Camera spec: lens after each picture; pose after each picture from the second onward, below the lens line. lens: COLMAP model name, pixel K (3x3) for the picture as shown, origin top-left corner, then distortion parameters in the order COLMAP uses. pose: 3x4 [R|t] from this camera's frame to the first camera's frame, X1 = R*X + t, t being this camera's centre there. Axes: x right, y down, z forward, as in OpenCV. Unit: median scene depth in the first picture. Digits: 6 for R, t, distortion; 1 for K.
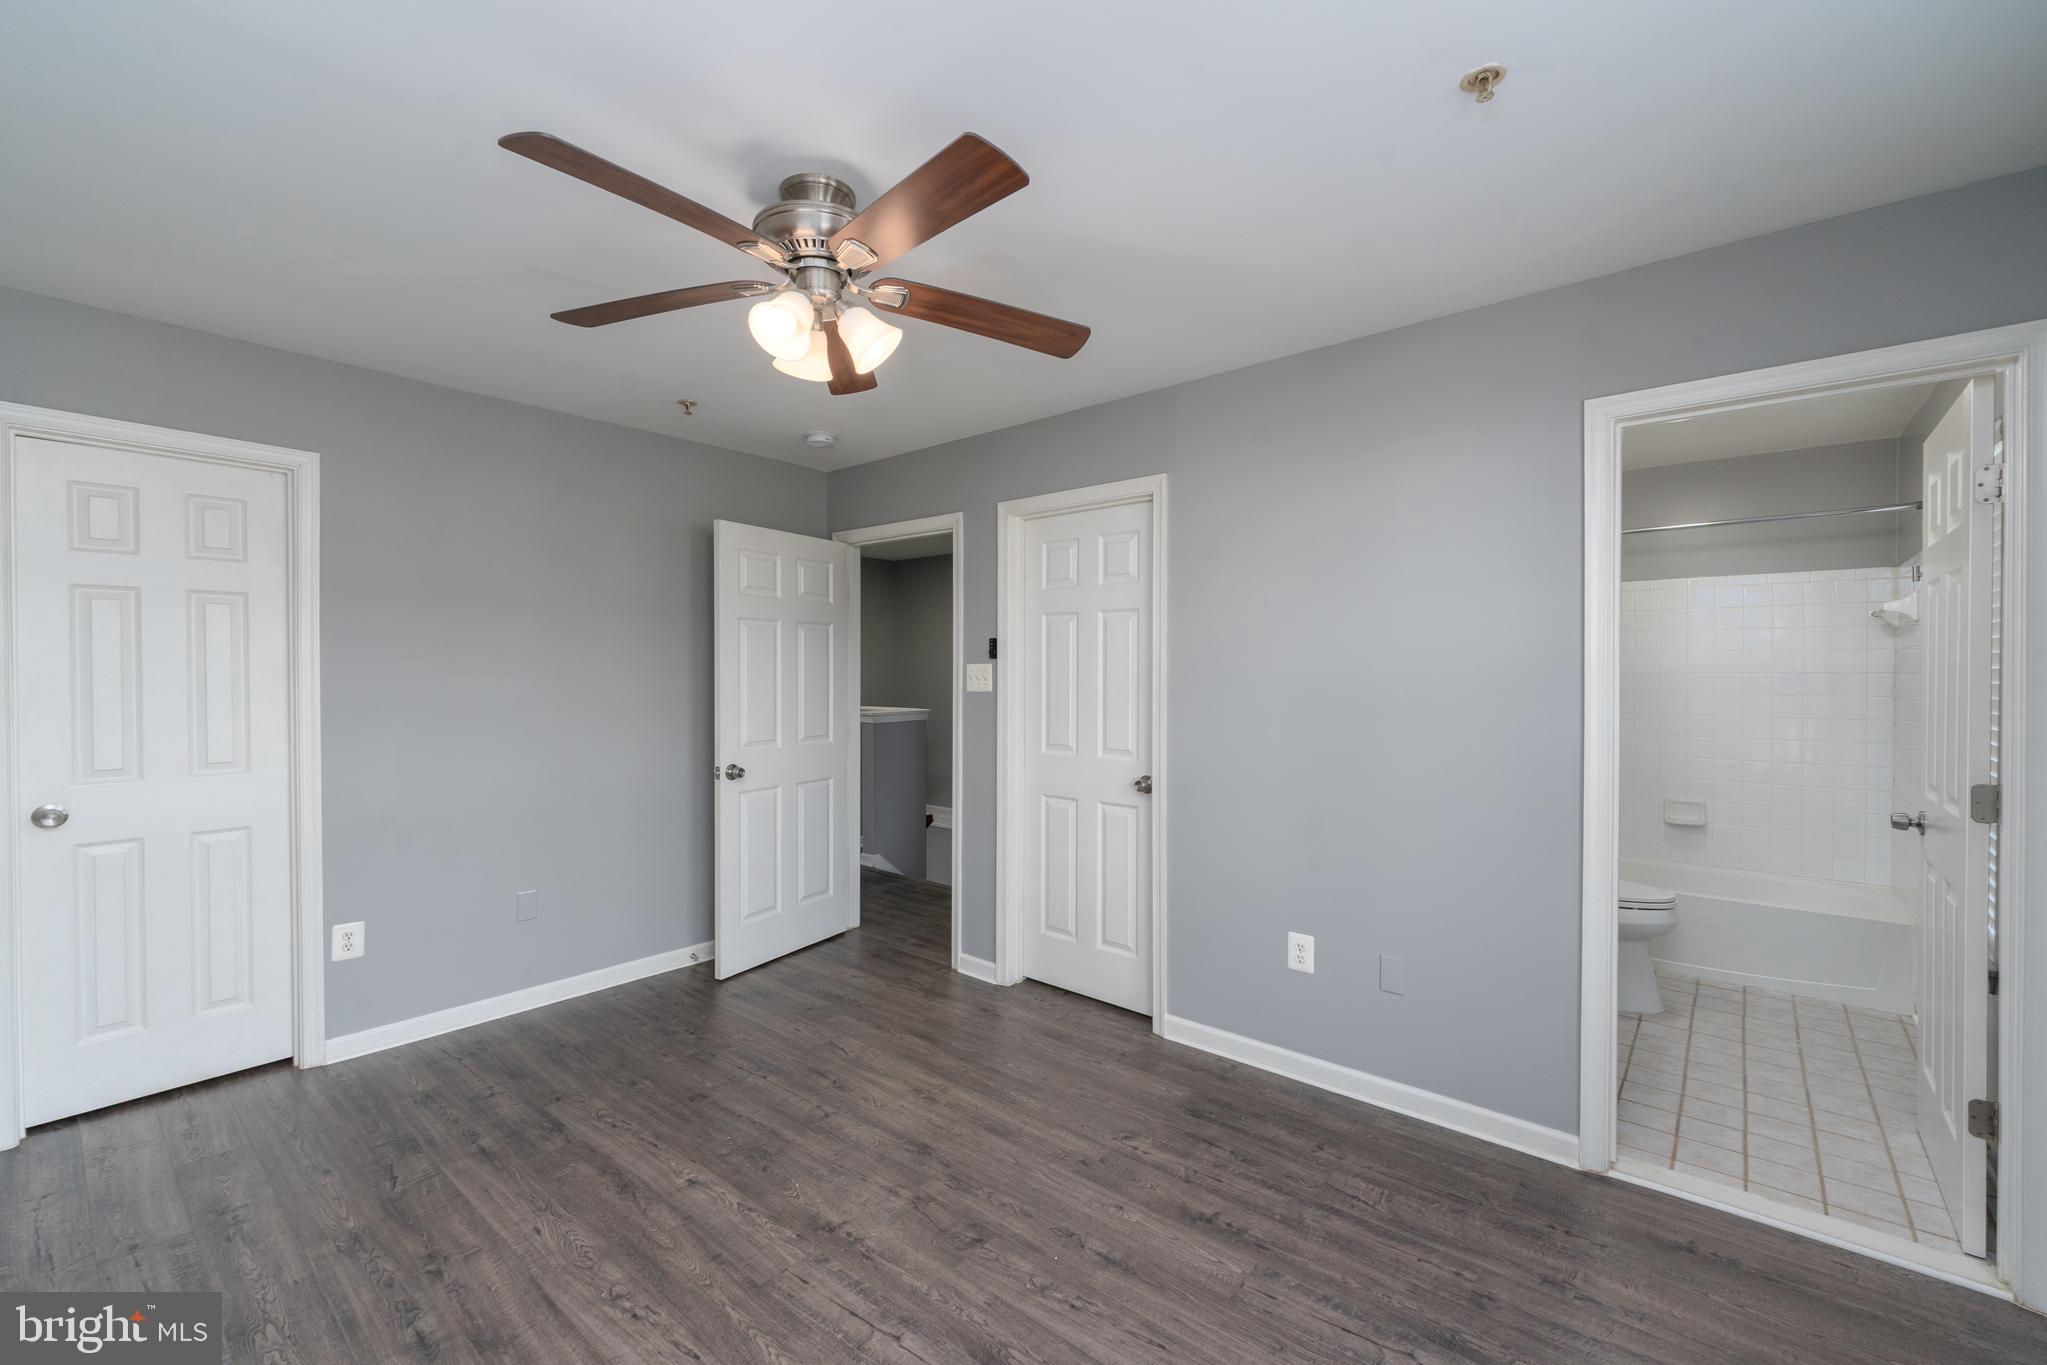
lens RADIAL K [[846.6, 0, 1023.8], [0, 846.6, 690.2], [0, 0, 1]] dist [0.001528, 0.000152]
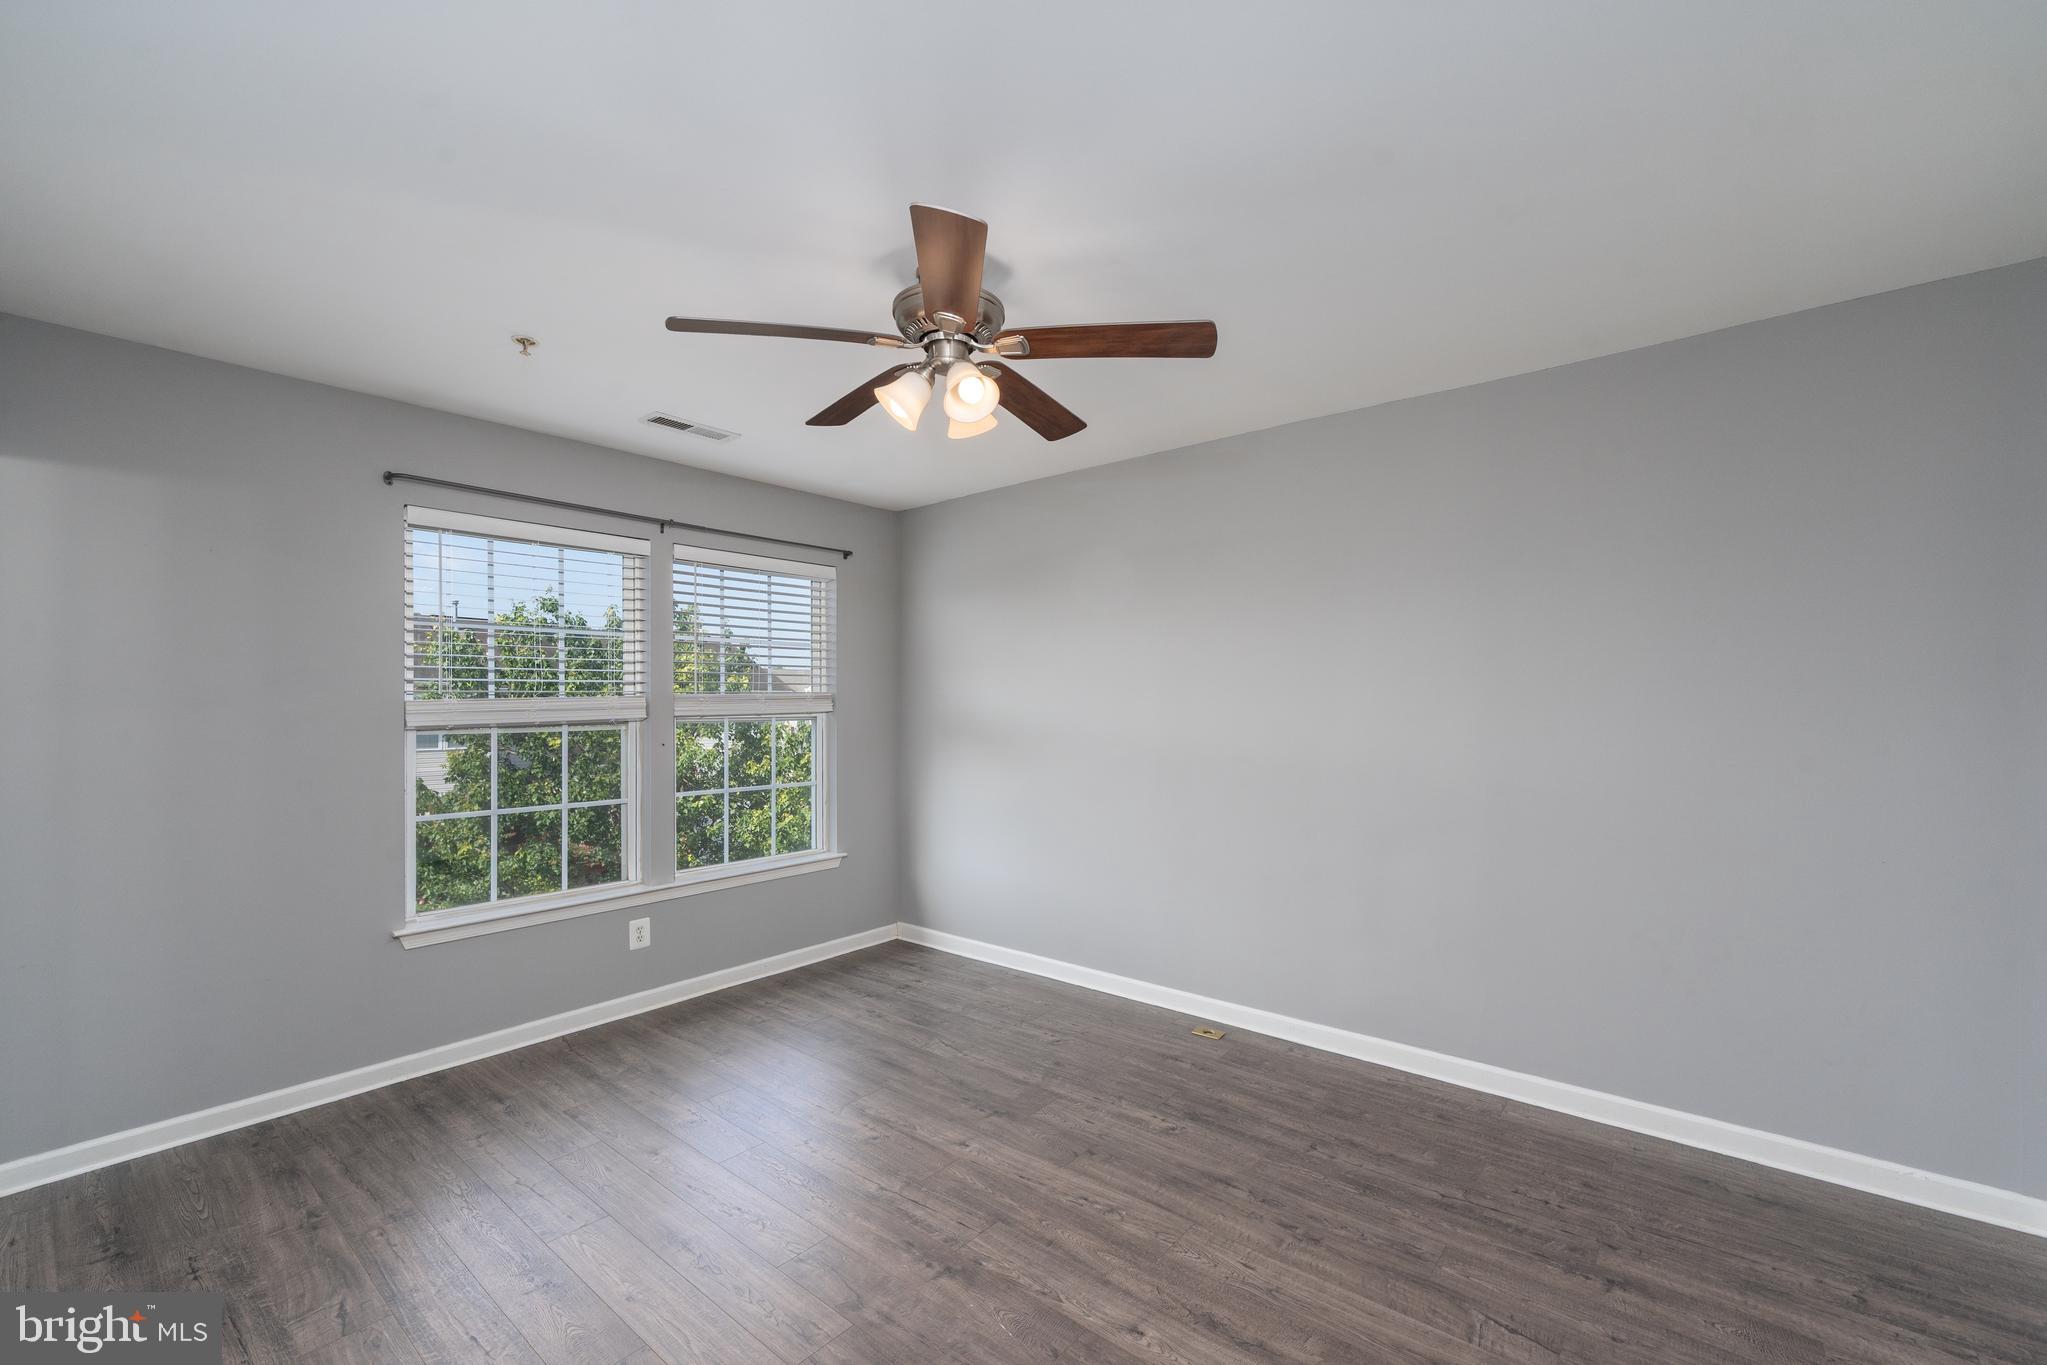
lens RADIAL K [[846.6, 0, 1021.7], [0, 846.6, 687.9], [0, 0, 1]] dist [0.001528, 0.000152]
pose [[-0.999941, 0.002973, -0.010468, -0.305367], [0.002961, 0.999995, 0.001177, -0.034153], [0.010472, 0.001146, -0.999945, 1.987230]]
